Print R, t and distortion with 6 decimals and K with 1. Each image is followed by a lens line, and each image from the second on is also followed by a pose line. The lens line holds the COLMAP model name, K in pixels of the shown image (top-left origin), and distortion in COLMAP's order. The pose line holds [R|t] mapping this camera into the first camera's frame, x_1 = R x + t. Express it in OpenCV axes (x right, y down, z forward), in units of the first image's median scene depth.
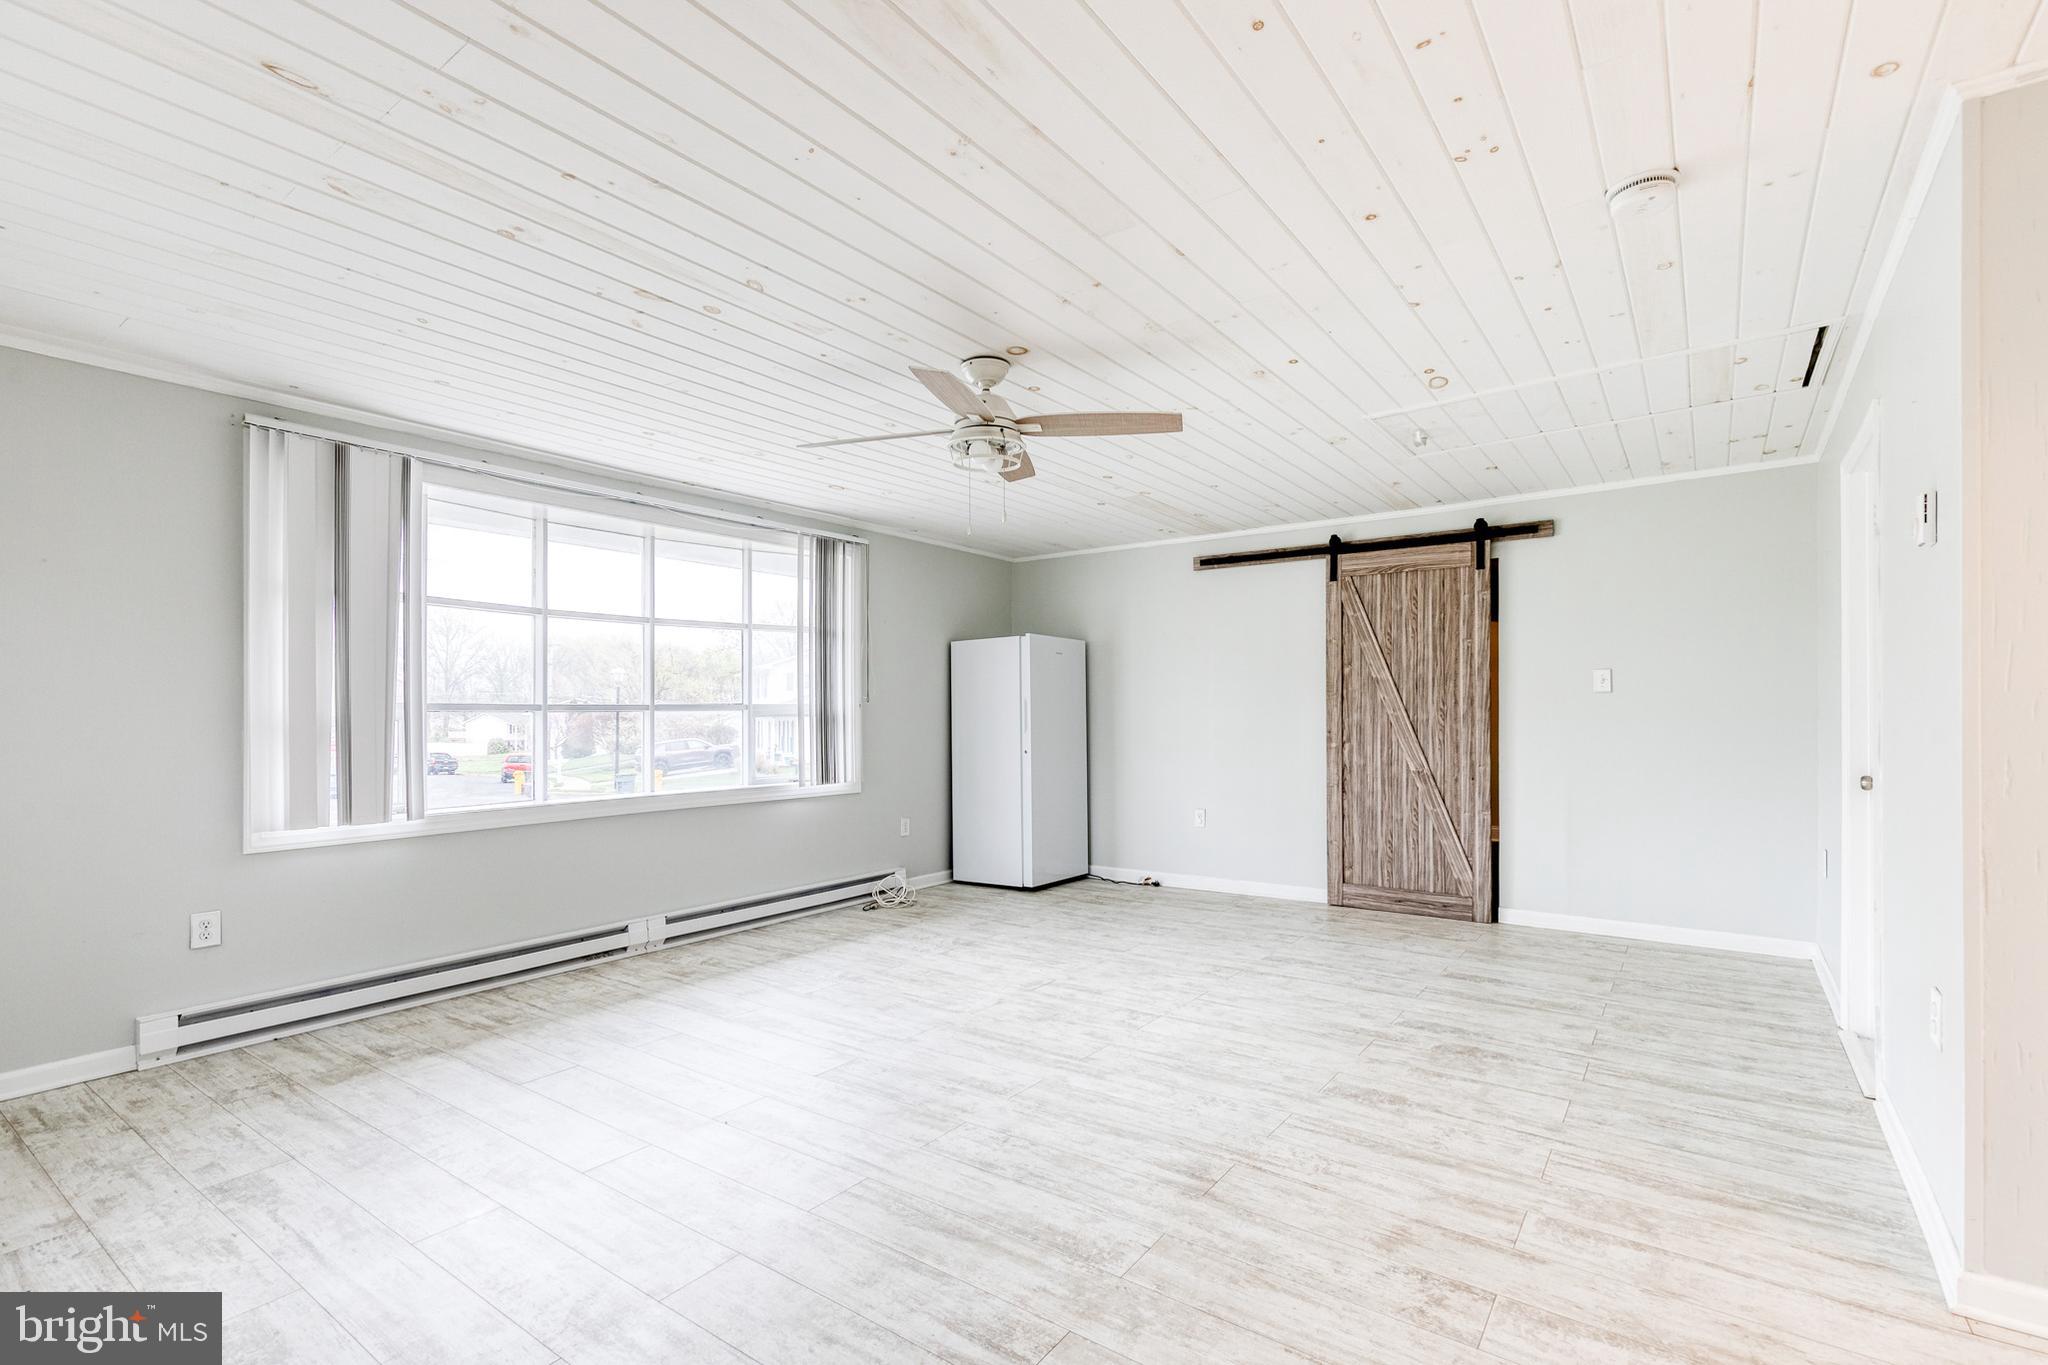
lens RADIAL K [[932.7, 0, 1081.7], [0, 932.7, 710.8], [0, 0, 1]] dist [0.005079, -0.000632]
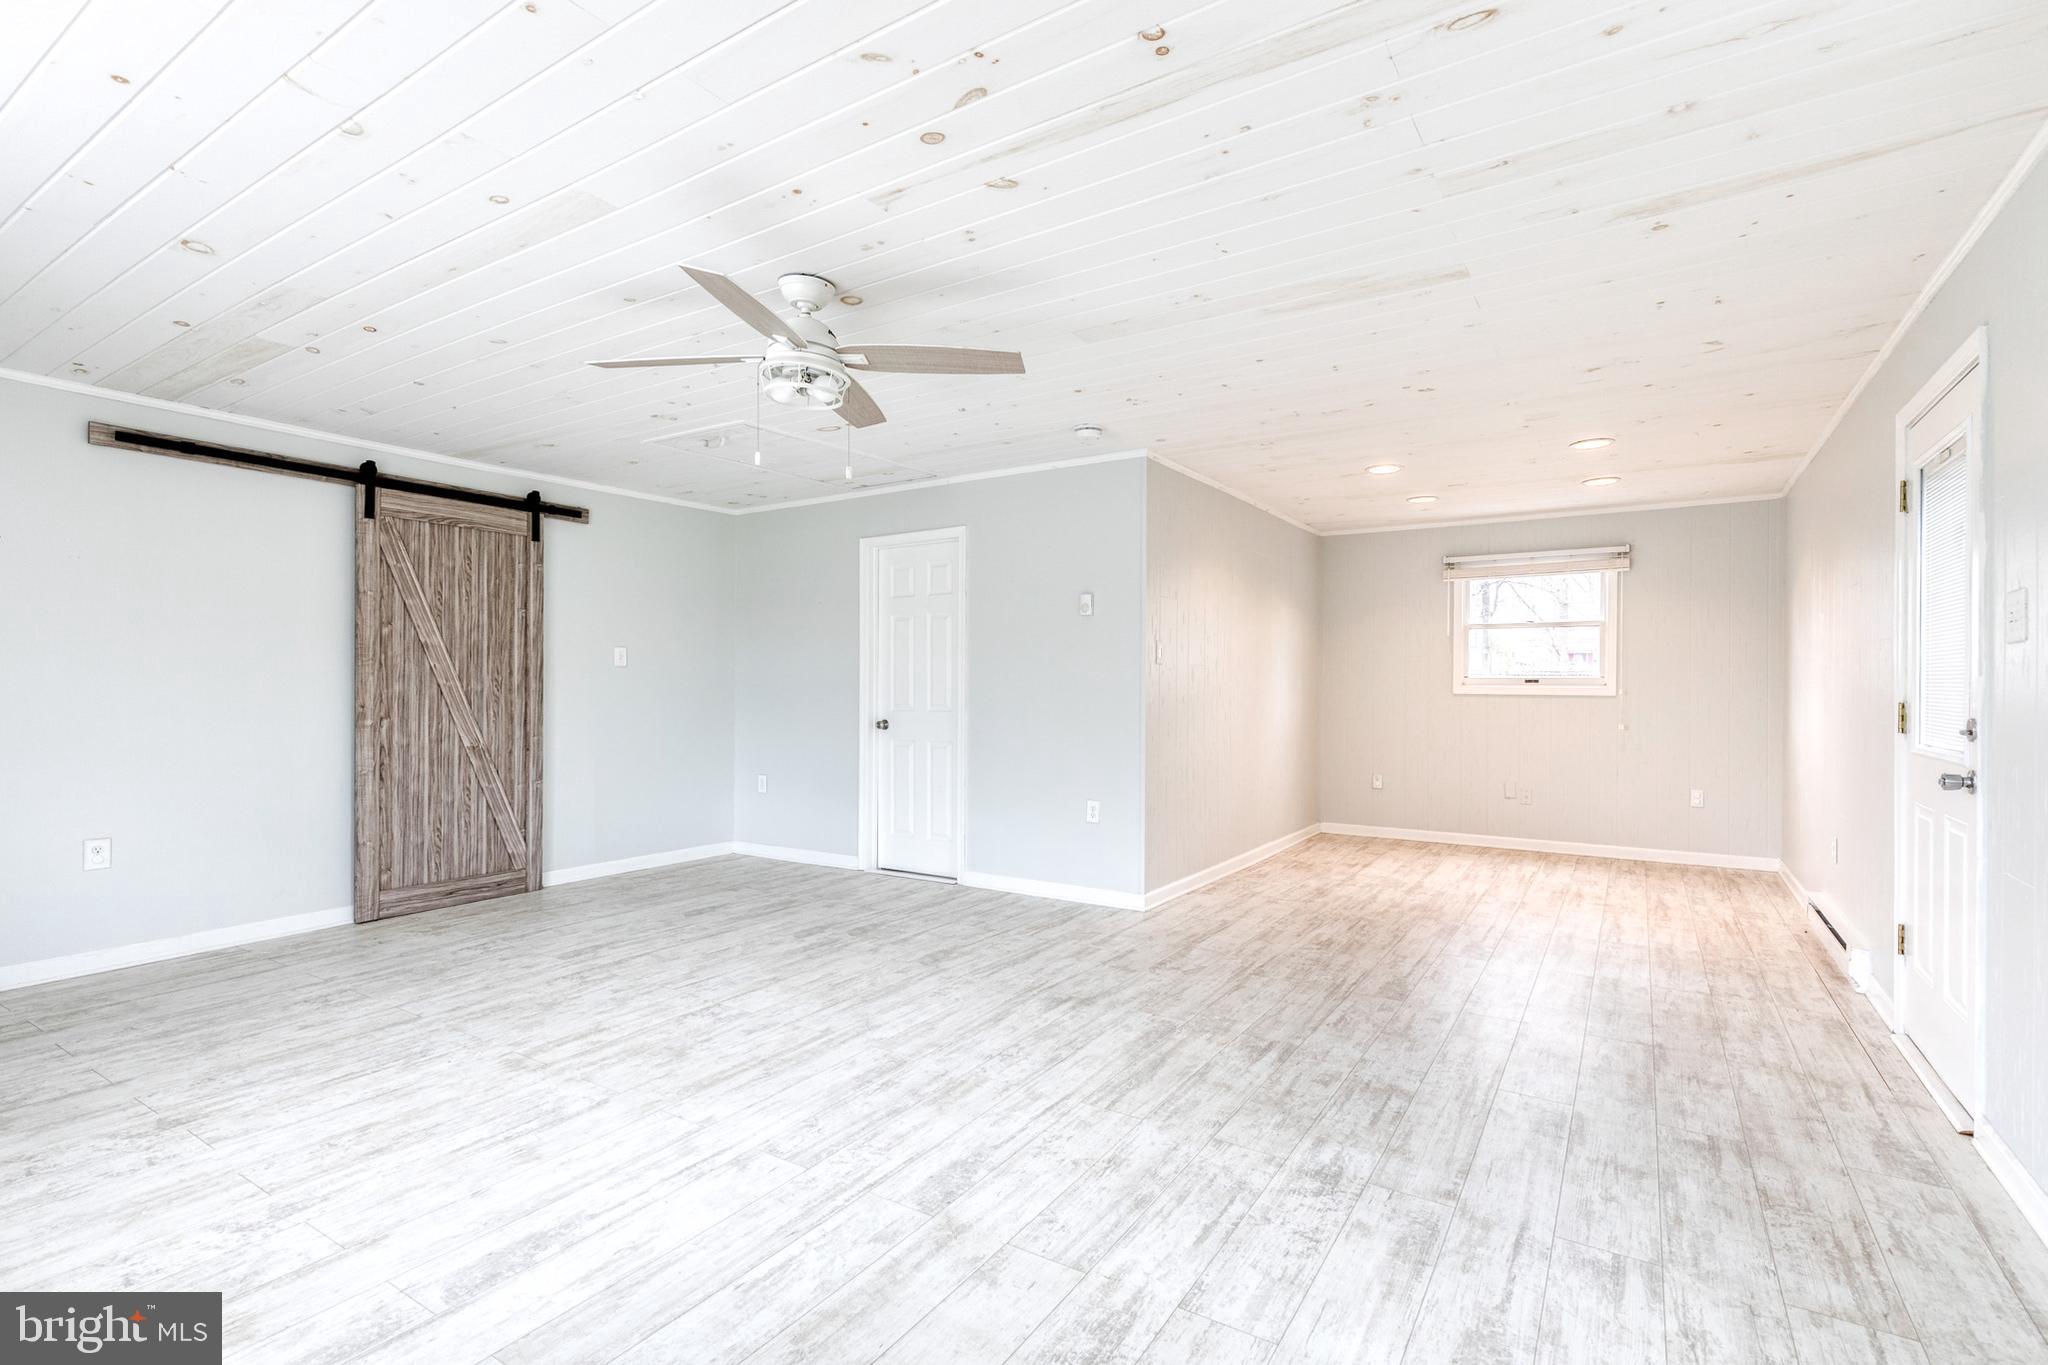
lens RADIAL K [[932.7, 0, 1031.6], [0, 932.7, 687.4], [0, 0, 1]] dist [0.005079, -0.000632]
pose [[-0.024264, 0.001836, 0.999704, -0.616513], [-0.004582, 0.999988, -0.001948, 0.006127], [-0.999695, -0.004628, -0.024255, 0.504512]]
